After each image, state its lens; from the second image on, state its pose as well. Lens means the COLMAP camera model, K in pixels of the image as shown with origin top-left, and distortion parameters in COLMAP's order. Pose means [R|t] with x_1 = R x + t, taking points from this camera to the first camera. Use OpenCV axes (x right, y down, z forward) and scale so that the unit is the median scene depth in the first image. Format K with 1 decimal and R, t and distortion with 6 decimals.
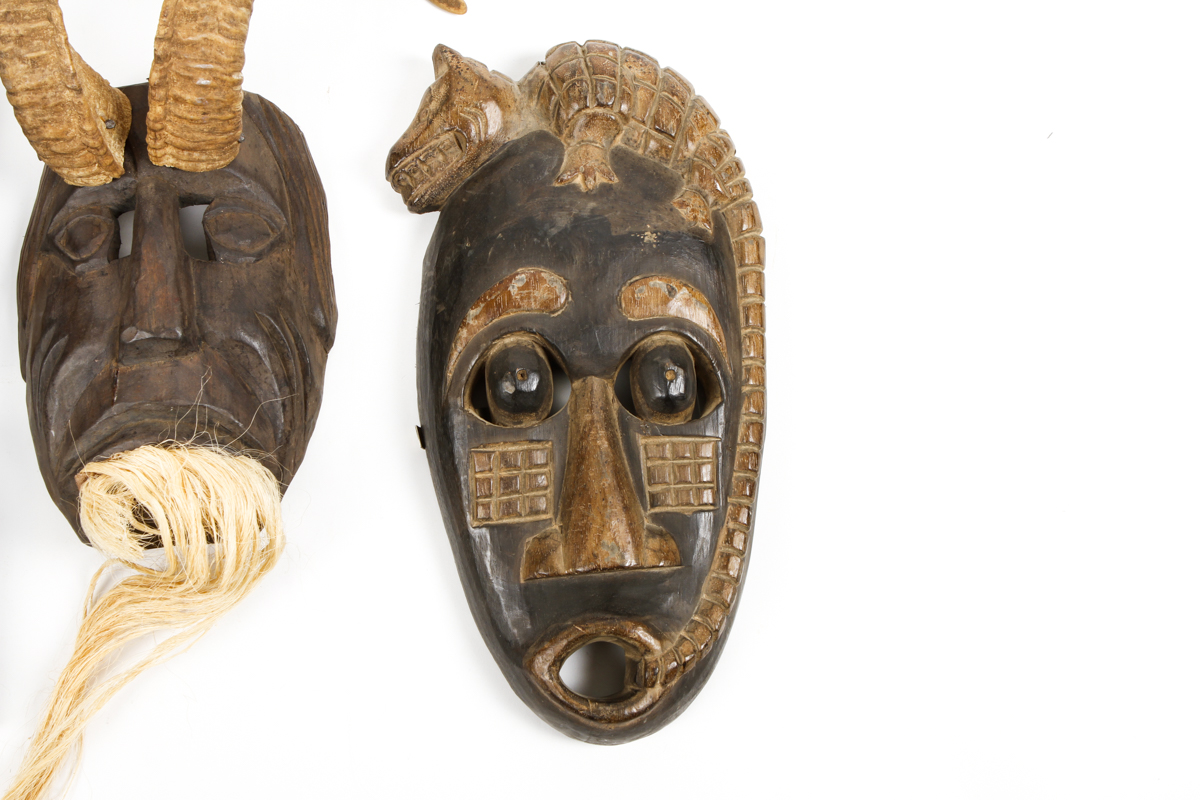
lens RADIAL K [[1631.9, 0, 603.0], [0, 1631.9, 387.9], [0, 0, 1]] dist [-0.081284, 0.107990]
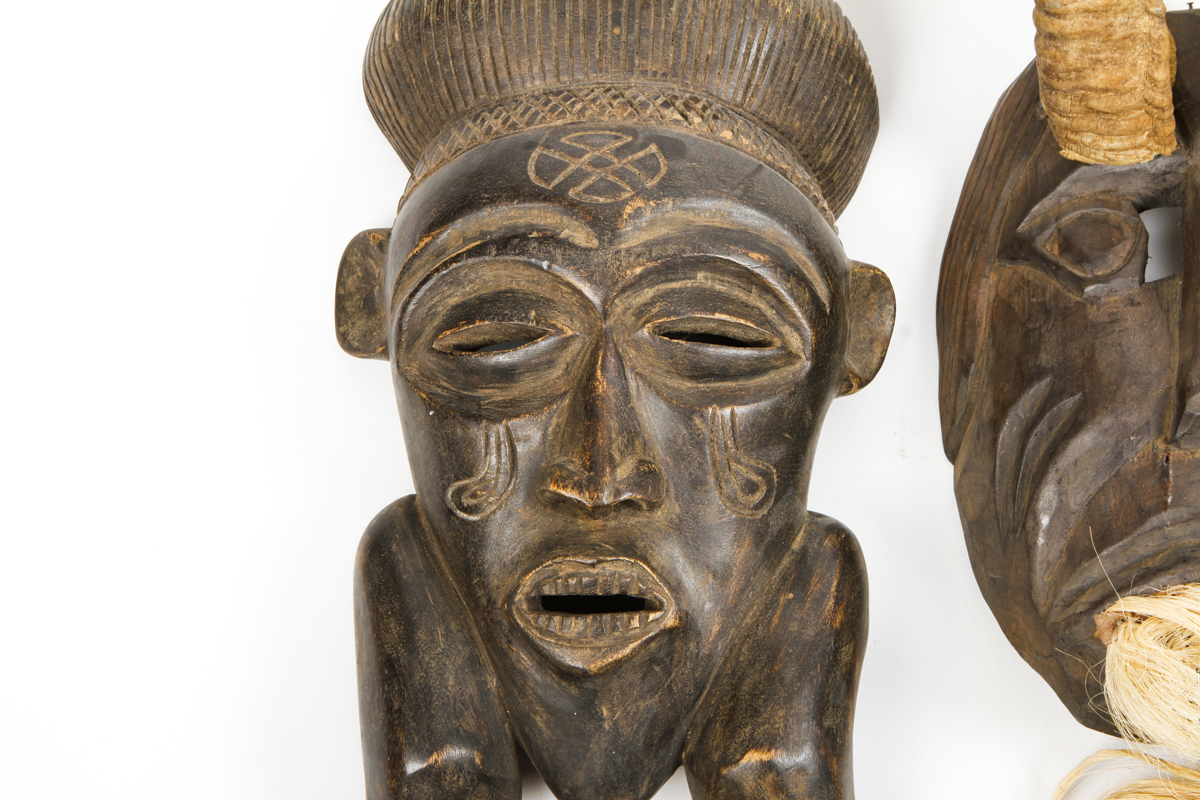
lens RADIAL K [[2743.1, 0, 602.4], [0, 2743.1, 367.6], [0, 0, 1]] dist [0.039487, -0.106834]
pose [[0.993797, 0.078560, -0.078708, -0.427868], [-0.082609, 0.995348, -0.049585, 0.025996], [0.074447, 0.055779, 0.995664, -0.093239]]
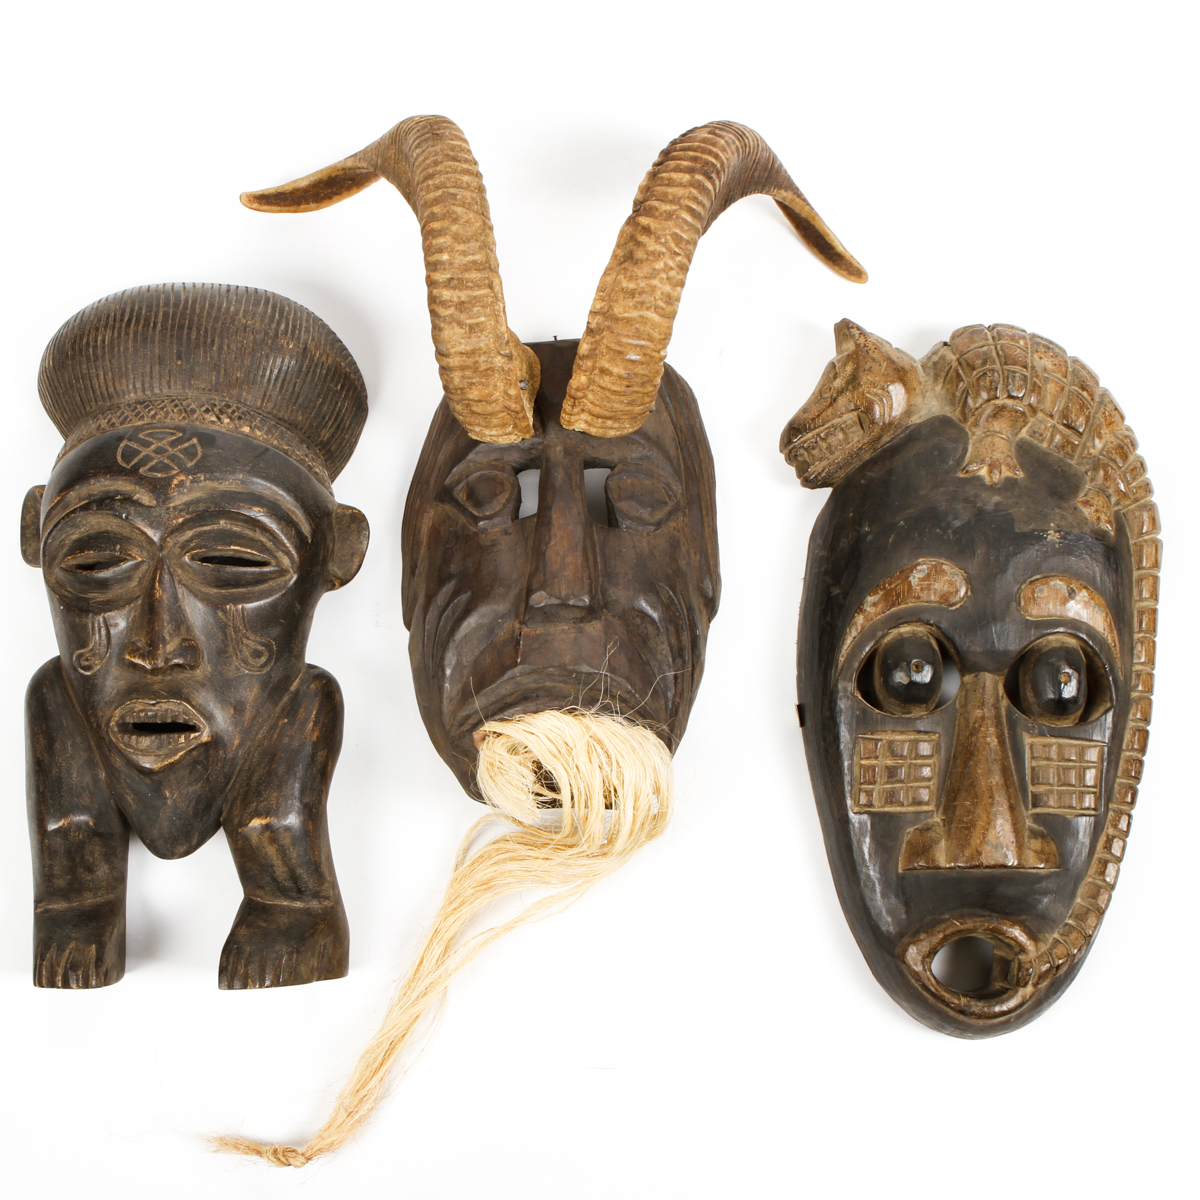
lens RADIAL K [[2102.2, 0, 512.1], [0, 2102.2, 600.3], [0, 0, 1]] dist [-0.127864, 0.289218]
pose [[0.992534, 0.078048, -0.093726, -0.178696], [-0.075554, 0.996694, 0.029880, -0.067765], [0.095748, -0.022576, 0.995150, -0.300475]]
